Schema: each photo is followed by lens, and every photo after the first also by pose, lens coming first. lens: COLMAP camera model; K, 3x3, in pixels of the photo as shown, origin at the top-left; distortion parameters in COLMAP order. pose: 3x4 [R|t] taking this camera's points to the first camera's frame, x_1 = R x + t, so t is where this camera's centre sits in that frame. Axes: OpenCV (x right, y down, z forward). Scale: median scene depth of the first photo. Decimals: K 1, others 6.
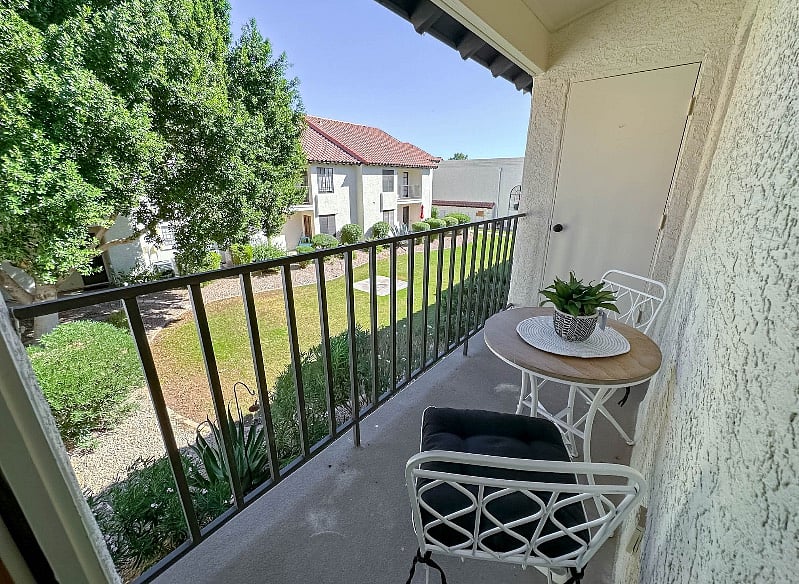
lens RADIAL K [[331.5, 0, 397.9], [0, 331.5, 293.1], [0, 0, 1]] dist [-0.000135, 0.000356]
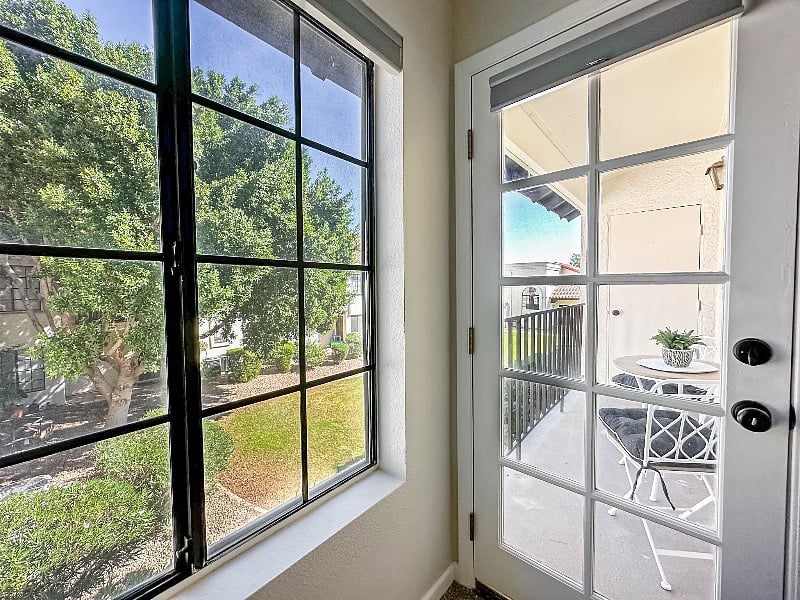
lens RADIAL K [[327.4, 0, 405.0], [0, 327.4, 300.2], [0, 0, 1]] dist [-0.001677, -0.000583]
pose [[0.999807, -0.011924, -0.015636, -0.195563], [0.007130, 0.960894, -0.276825, 0.064114], [0.018326, 0.276660, 0.960793, -0.164322]]
